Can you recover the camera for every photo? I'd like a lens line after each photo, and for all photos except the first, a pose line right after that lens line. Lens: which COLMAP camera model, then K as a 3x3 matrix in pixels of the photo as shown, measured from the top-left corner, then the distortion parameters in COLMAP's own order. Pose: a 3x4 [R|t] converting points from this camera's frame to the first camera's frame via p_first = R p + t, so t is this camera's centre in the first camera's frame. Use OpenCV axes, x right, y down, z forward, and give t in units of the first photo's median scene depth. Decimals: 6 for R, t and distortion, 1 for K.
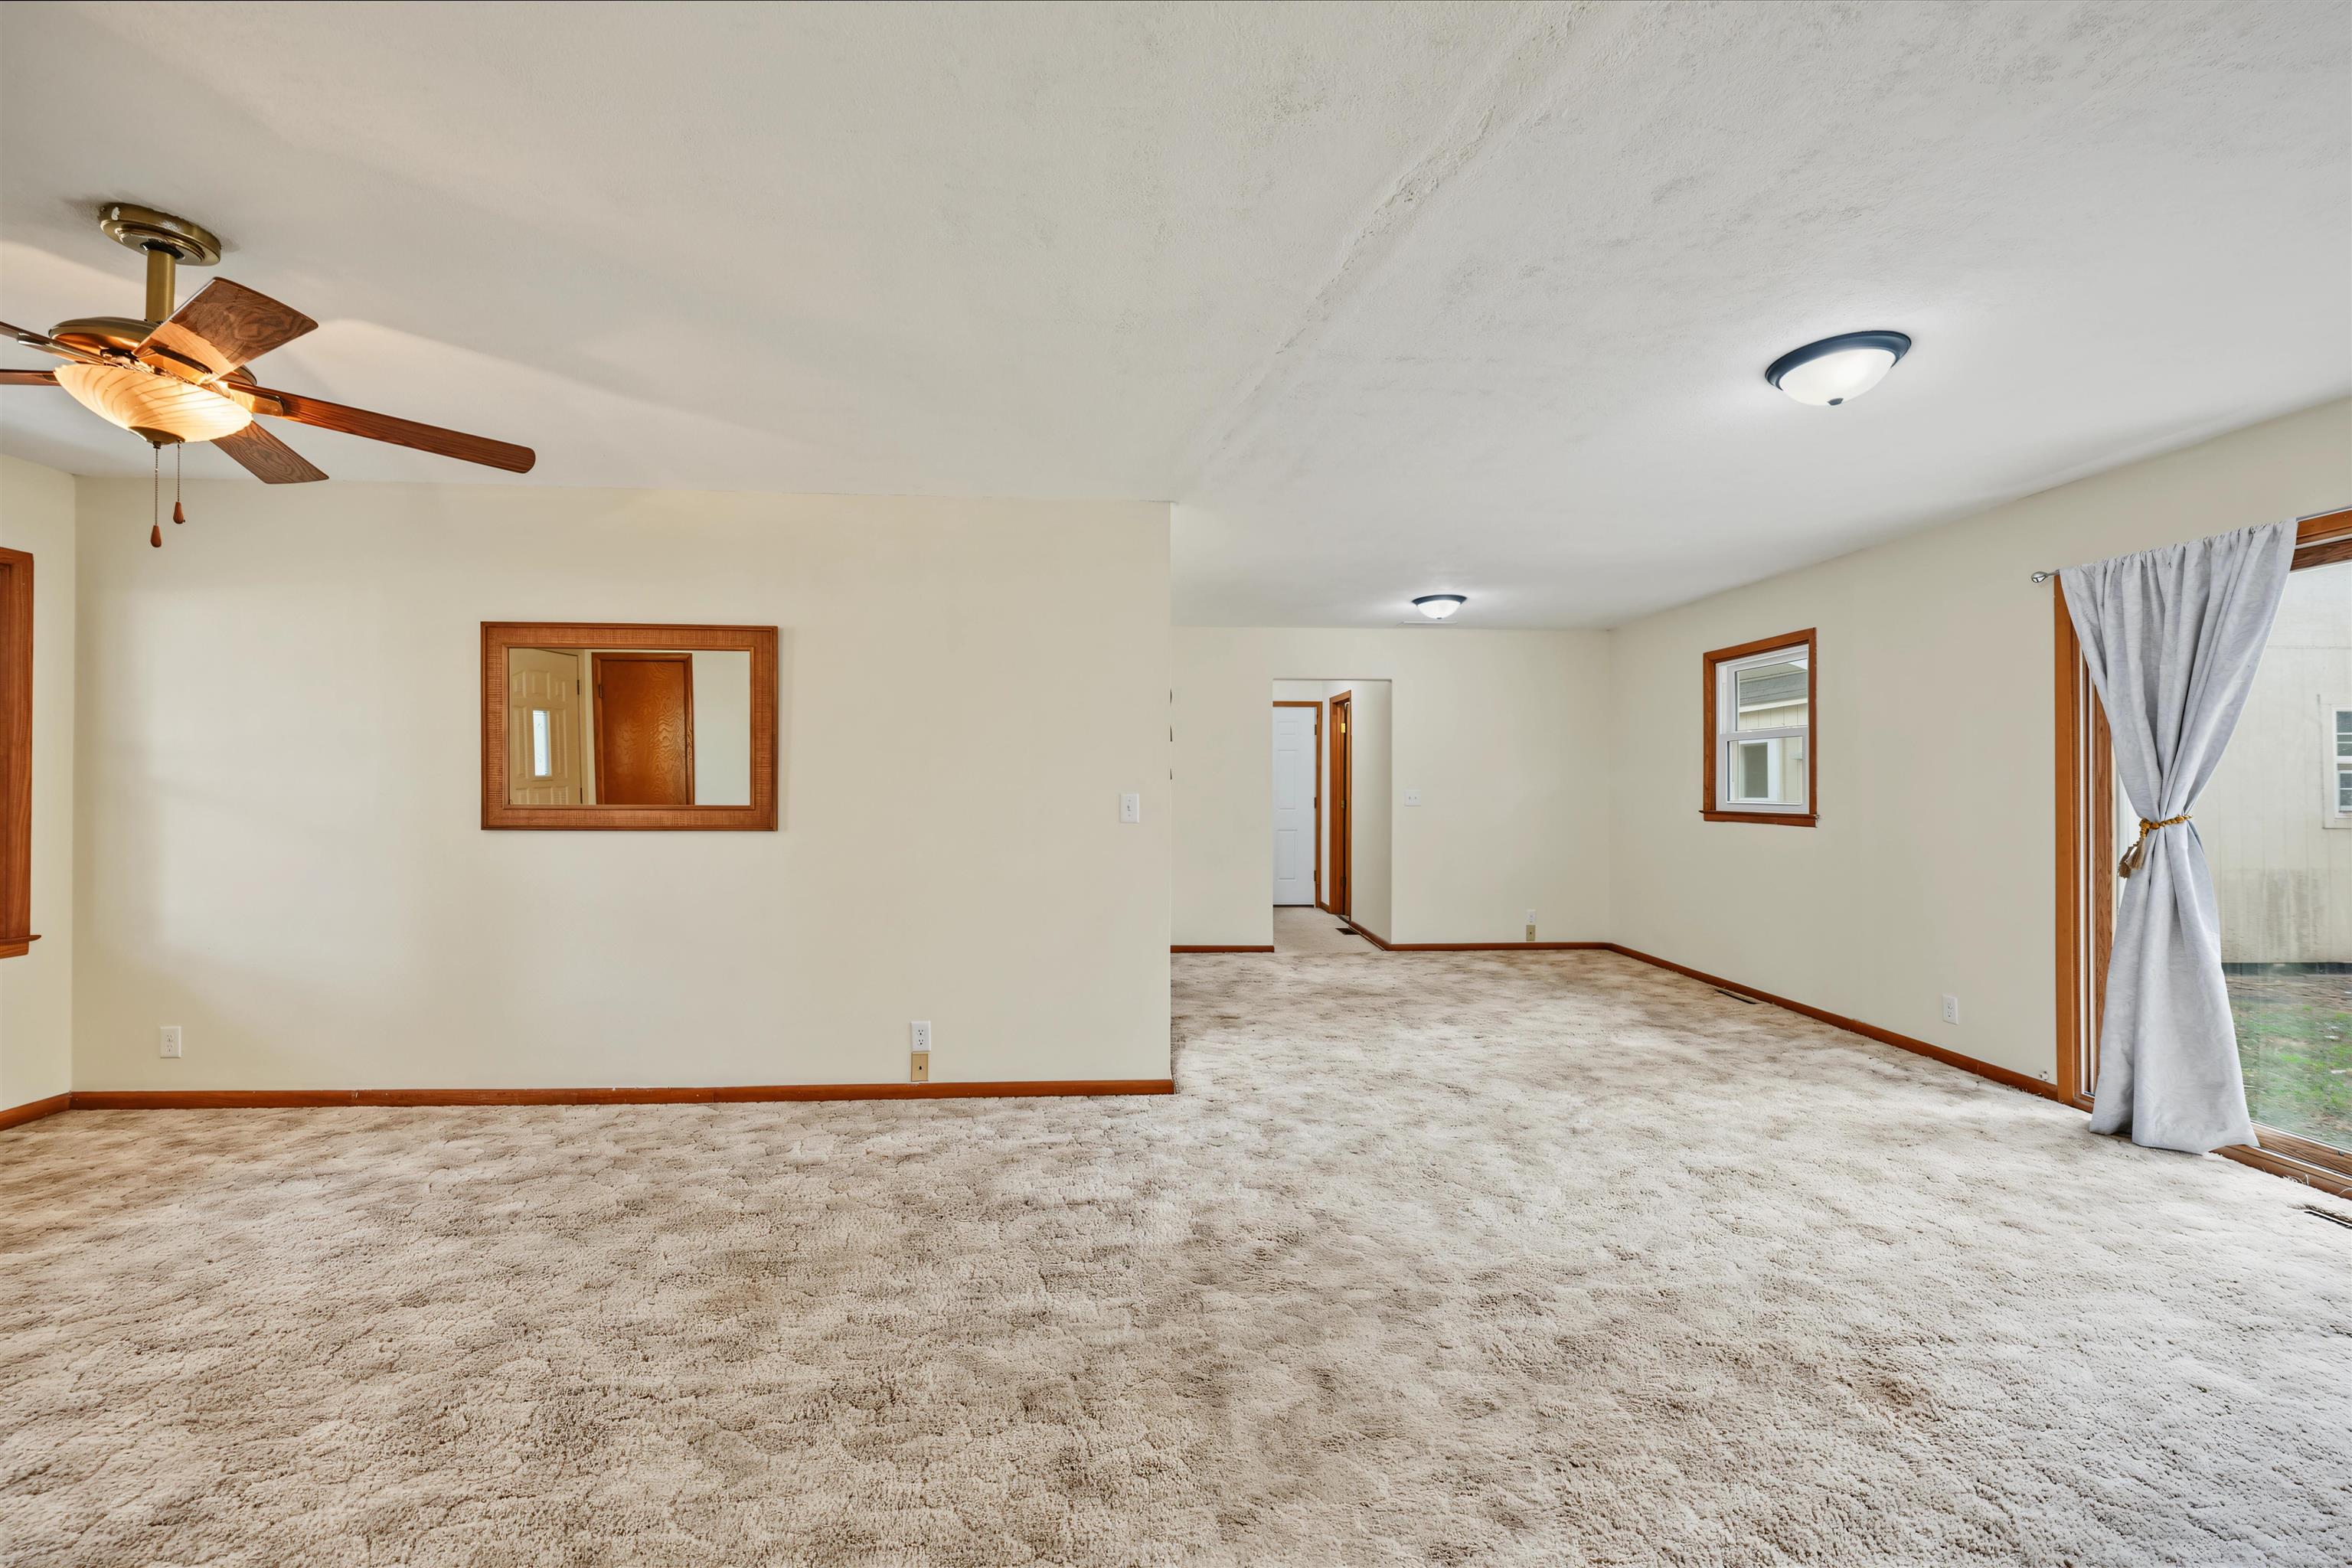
lens RADIAL K [[924.5, 0, 1177.3], [0, 924.5, 772.9], [0, 0, 1]] dist [-0.002024, 0.000029]
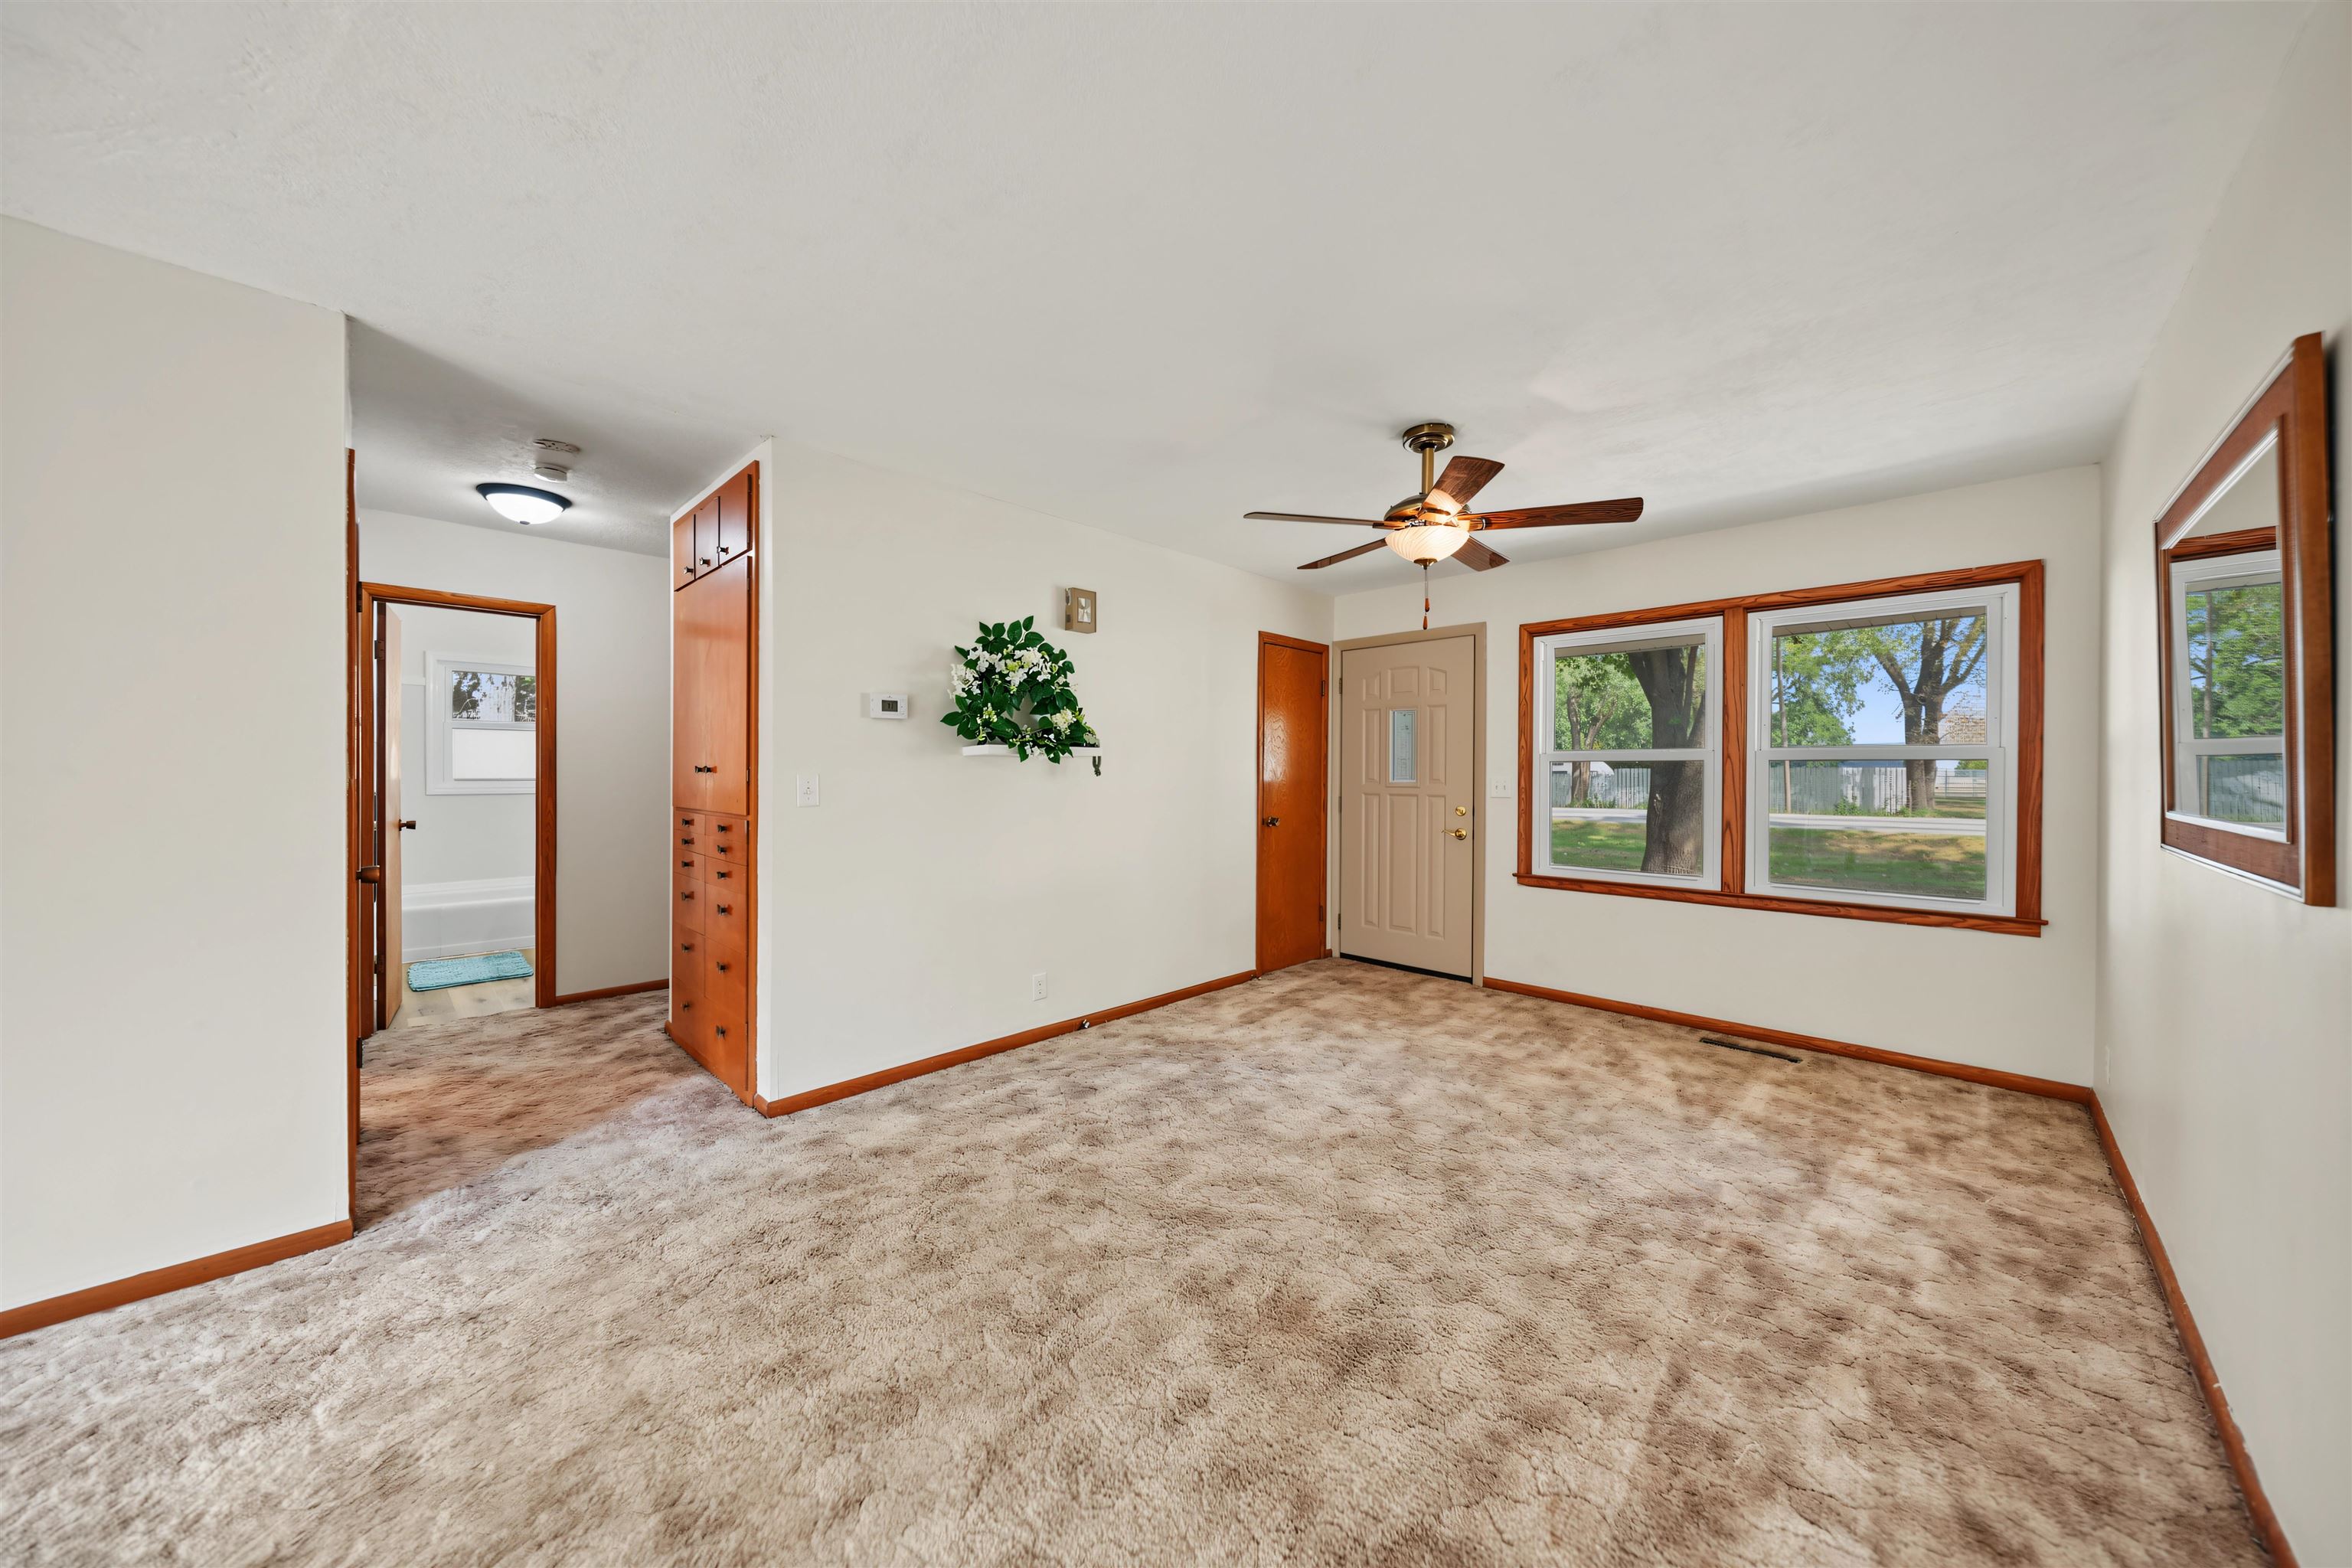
lens RADIAL K [[800.6, 0, 1182.7], [0, 800.6, 777.0], [0, 0, 1]] dist [-0.004386, 0.000112]
pose [[-0.735577, -0.003455, -0.677432, 0.104722], [0.000408, 0.999985, -0.005543, 0.014829], [0.677441, -0.004353, -0.735564, 0.999409]]
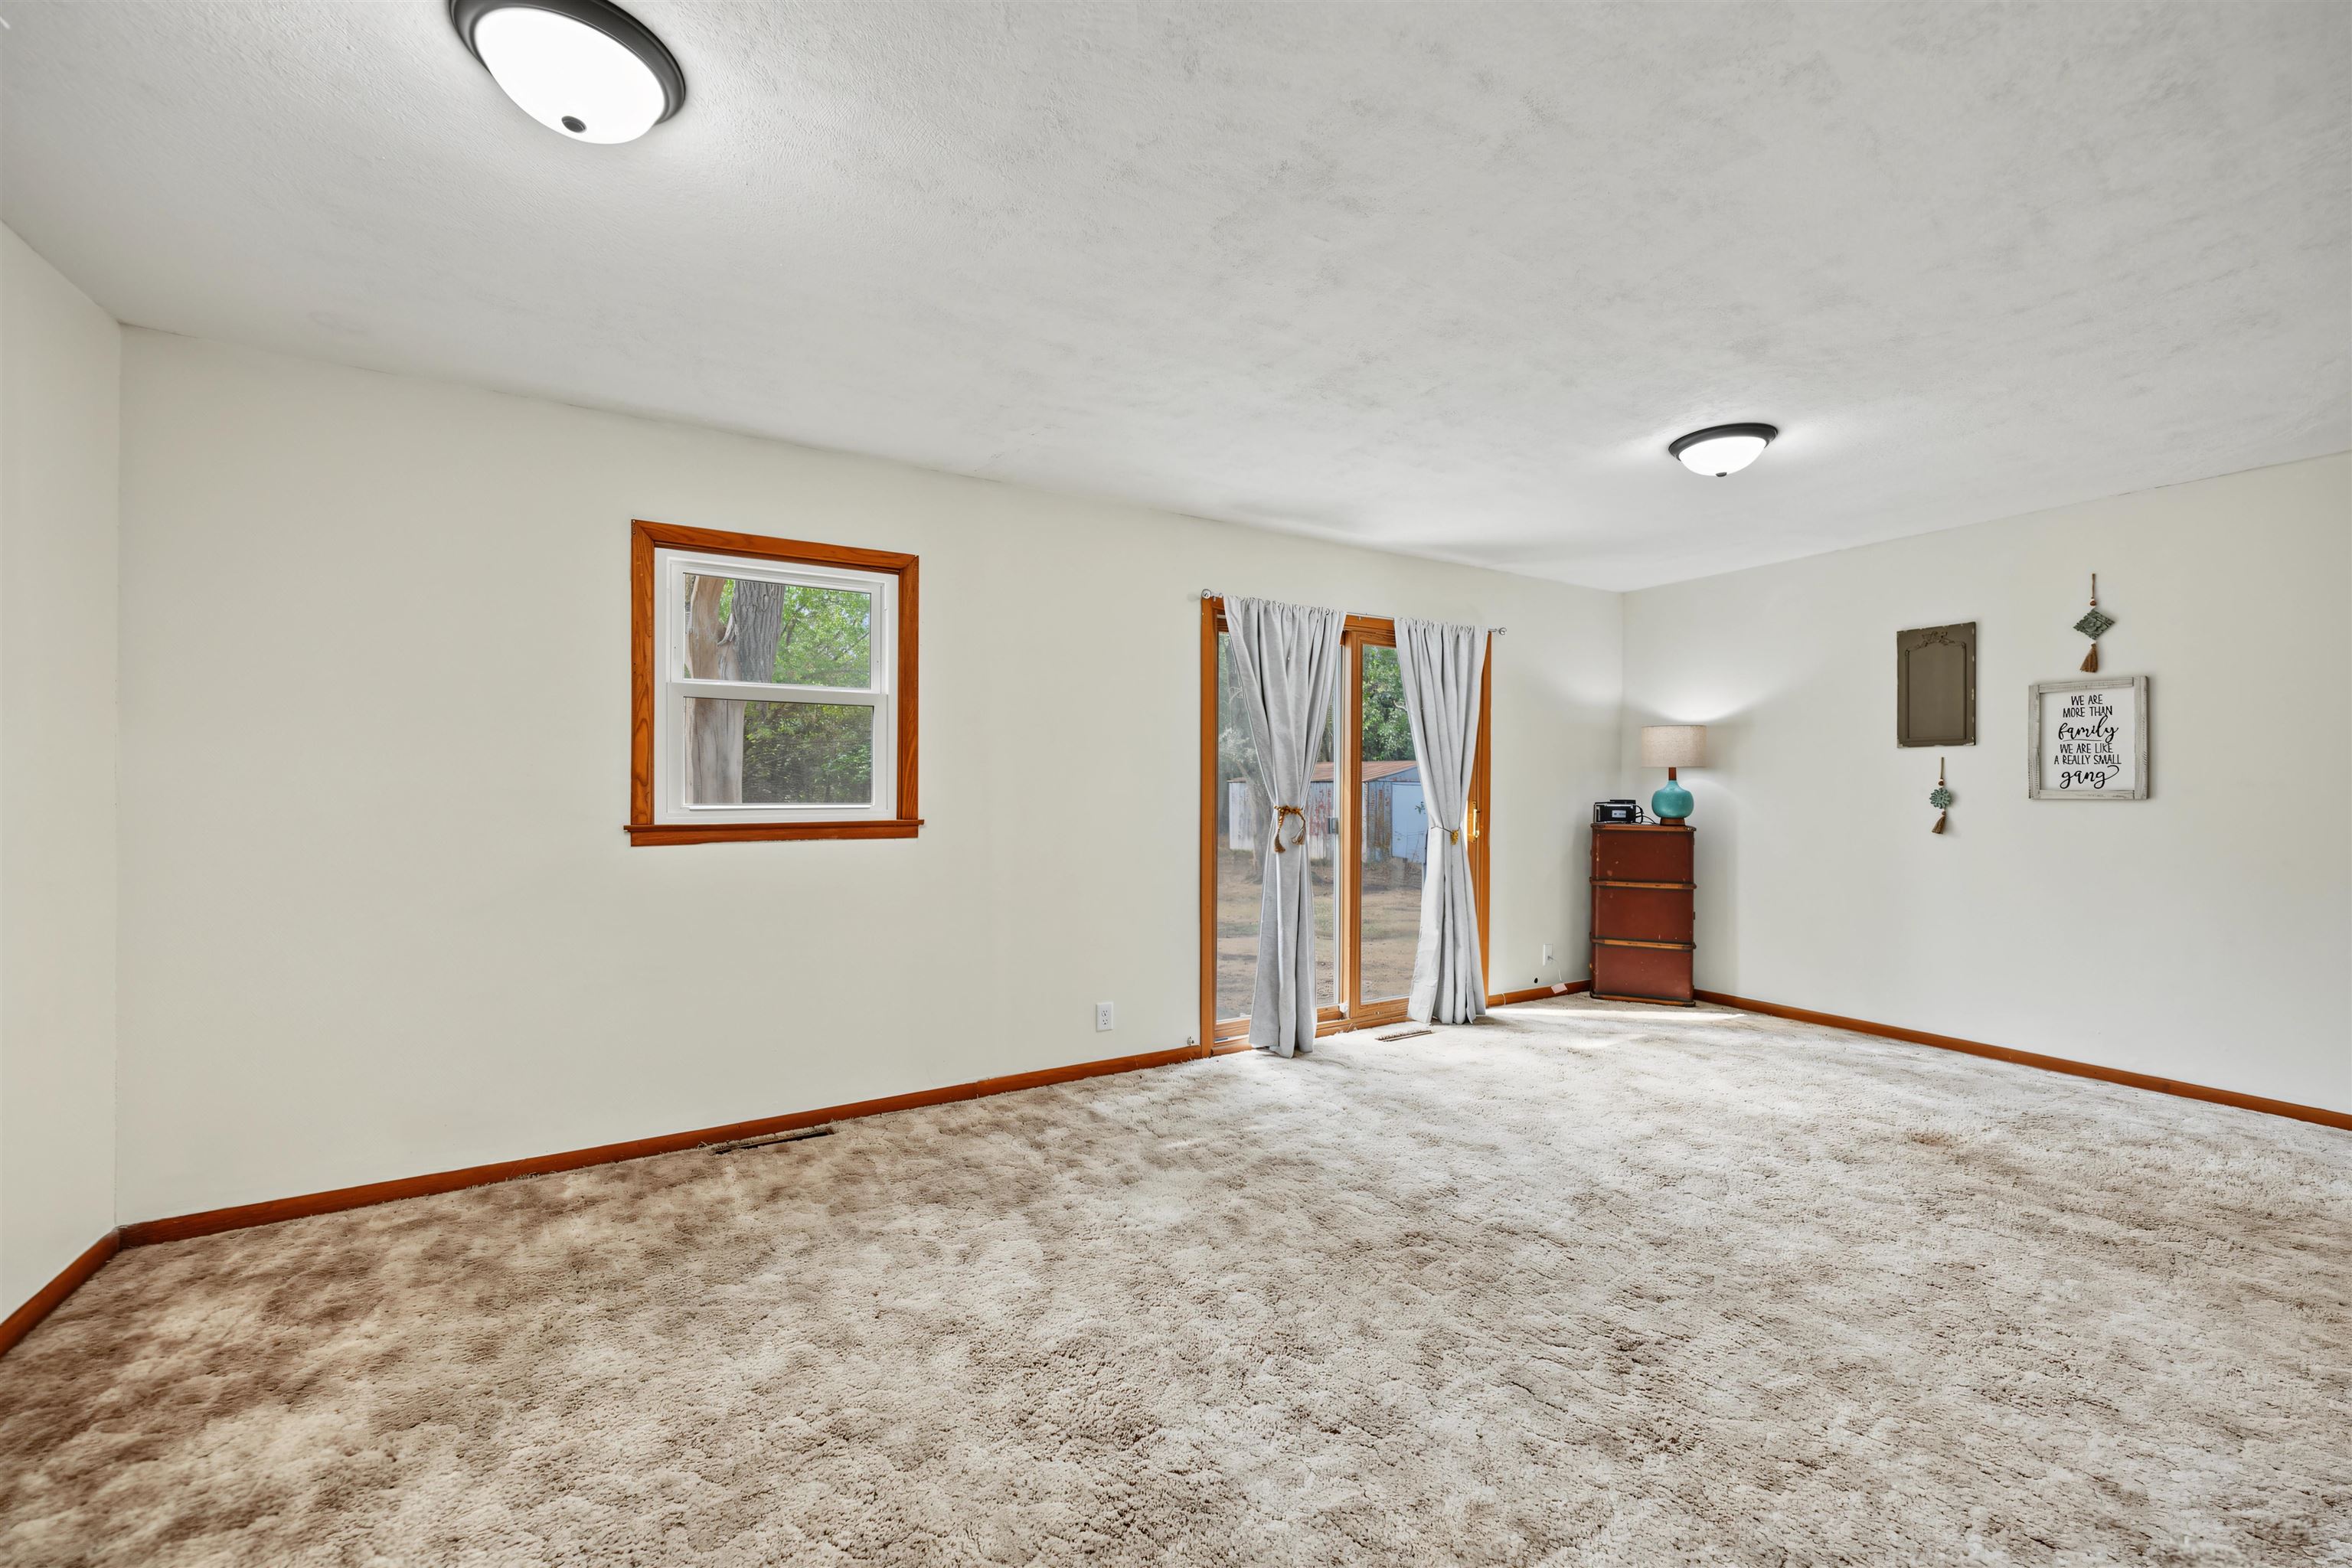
lens RADIAL K [[924.5, 0, 1183.5], [0, 924.5, 790.8], [0, 0, 1]] dist [-0.002024, 0.000029]
pose [[-0.463849, -0.005043, 0.885900, -0.046691], [-0.013624, 0.999906, -0.001441, 0.029924], [-0.885809, -0.012738, -0.463874, 1.647161]]
